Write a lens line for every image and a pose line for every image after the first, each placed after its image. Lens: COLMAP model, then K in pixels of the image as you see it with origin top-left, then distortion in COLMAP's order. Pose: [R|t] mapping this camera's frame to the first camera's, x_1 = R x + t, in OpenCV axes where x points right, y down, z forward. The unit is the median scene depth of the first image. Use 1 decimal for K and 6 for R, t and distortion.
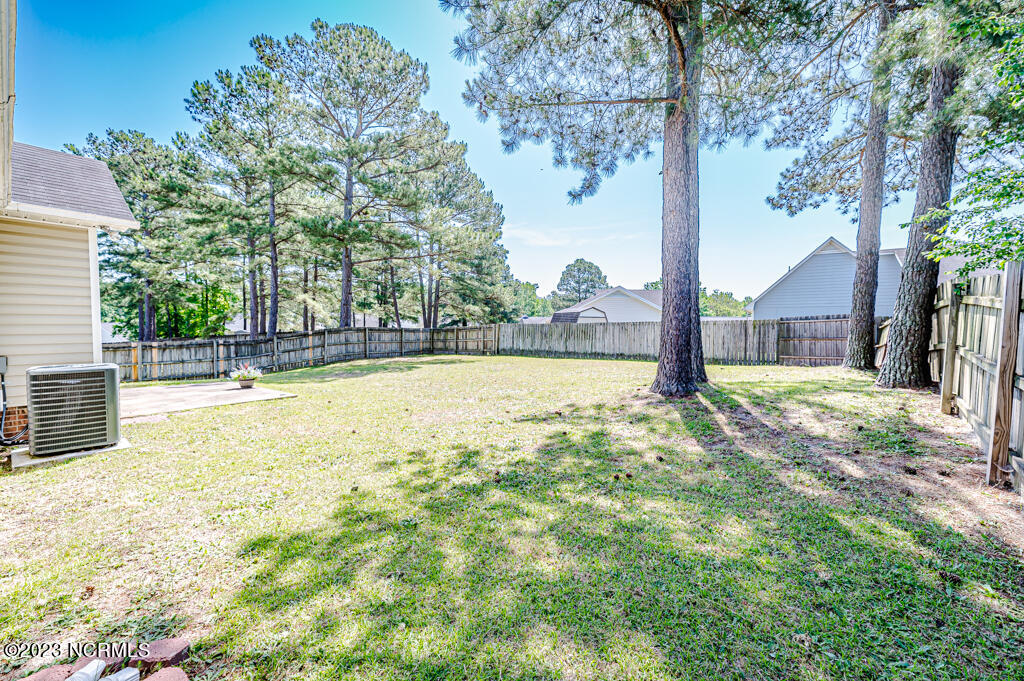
lens RADIAL K [[398.4, 0, 512.0], [0, 398.4, 340.5], [0, 0, 1]] dist [0.014965, -0.000501]
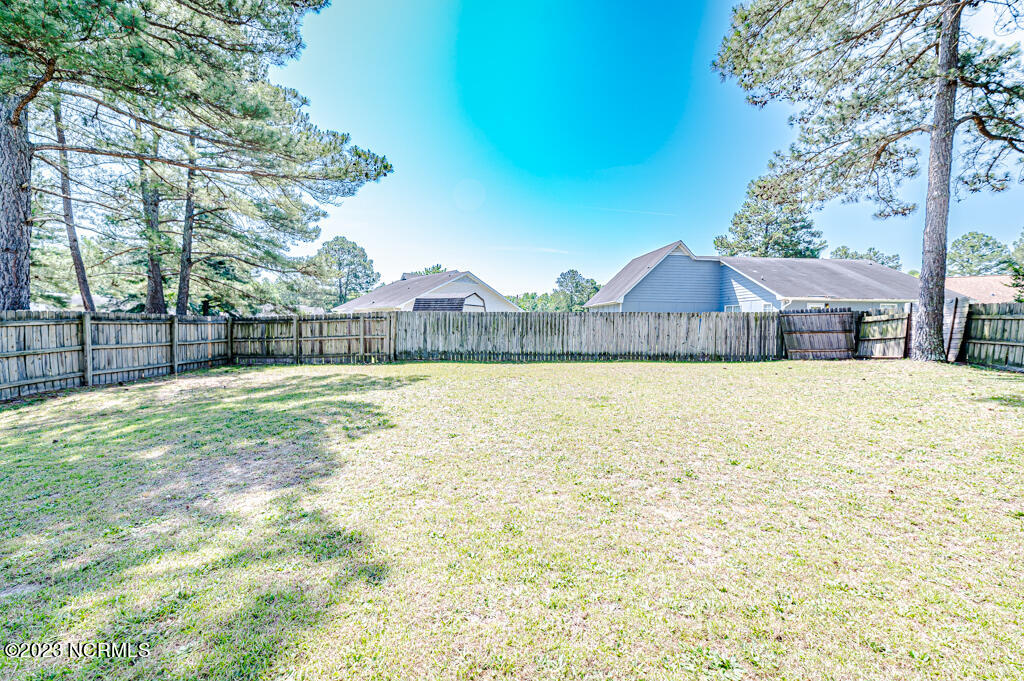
lens RADIAL K [[398.4, 0, 512.0], [0, 398.4, 340.5], [0, 0, 1]] dist [0.014965, -0.000501]
pose [[0.789022, -0.023792, 0.613904, -0.308051], [0.010063, 0.999616, 0.025807, -0.011621], [-0.614283, -0.014185, 0.788959, 0.458281]]
